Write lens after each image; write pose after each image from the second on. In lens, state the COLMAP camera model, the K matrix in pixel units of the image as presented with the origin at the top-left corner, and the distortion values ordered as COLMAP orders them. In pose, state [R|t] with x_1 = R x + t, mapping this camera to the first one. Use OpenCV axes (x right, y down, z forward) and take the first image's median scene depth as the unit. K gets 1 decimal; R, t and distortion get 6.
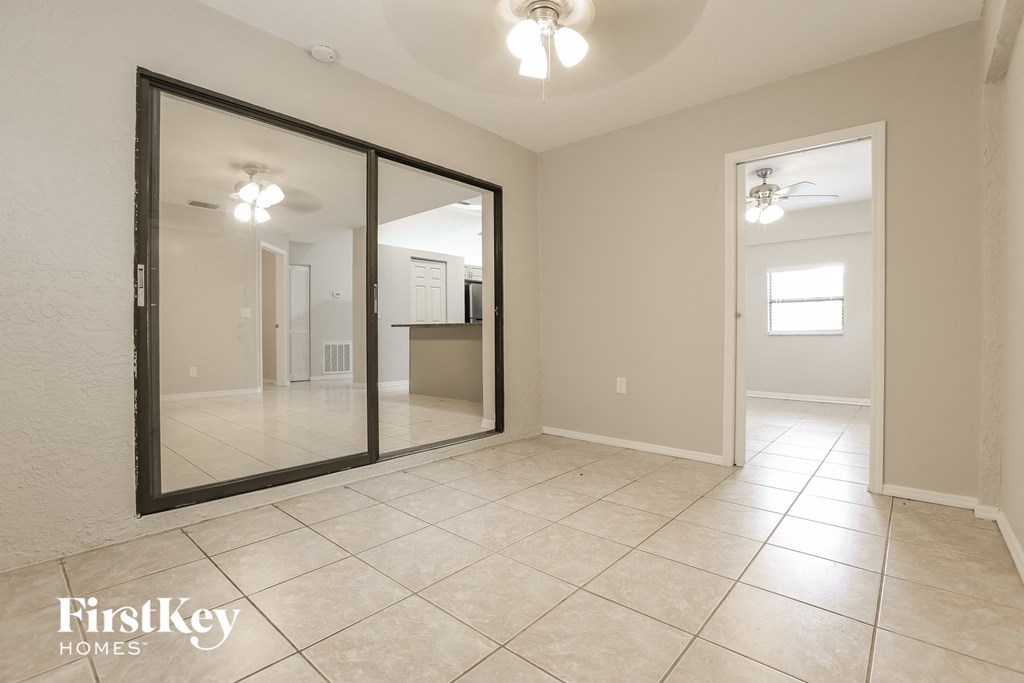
lens RADIAL K [[464.4, 0, 502.6], [0, 464.4, 339.6], [0, 0, 1]] dist [-0.005312, 0.001194]
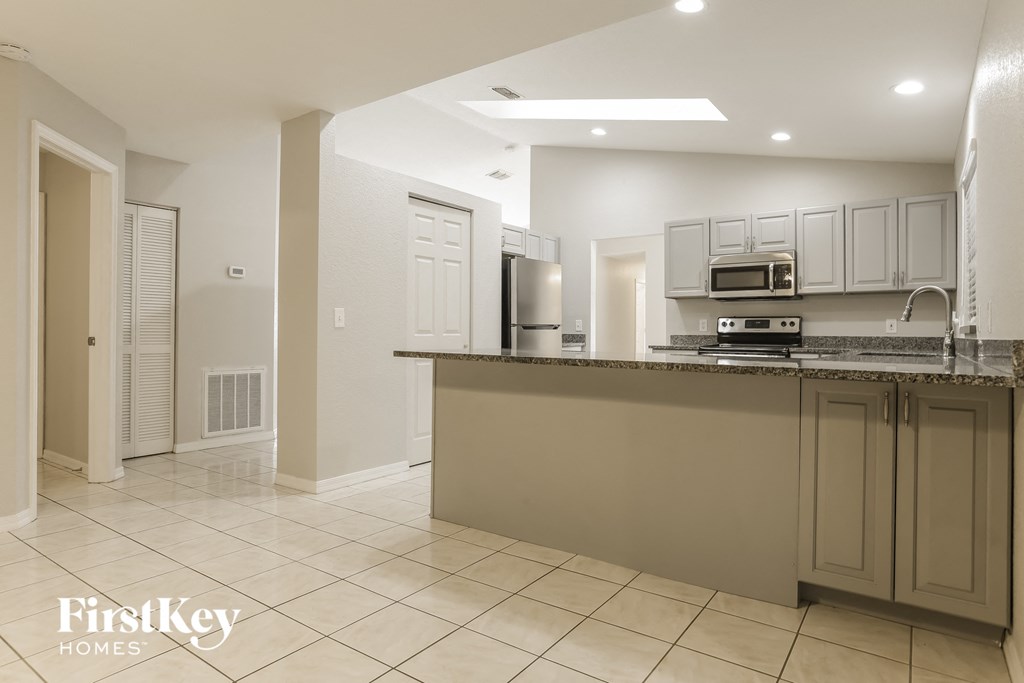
lens RADIAL K [[599.6, 0, 519.0], [0, 599.6, 332.2], [0, 0, 1]] dist [0.005472, 0.000207]
pose [[0.993351, 0.010828, 0.114610, -0.142781], [-0.009583, 0.999889, -0.011409, -0.031643], [-0.114721, 0.010235, 0.993345, 0.363824]]
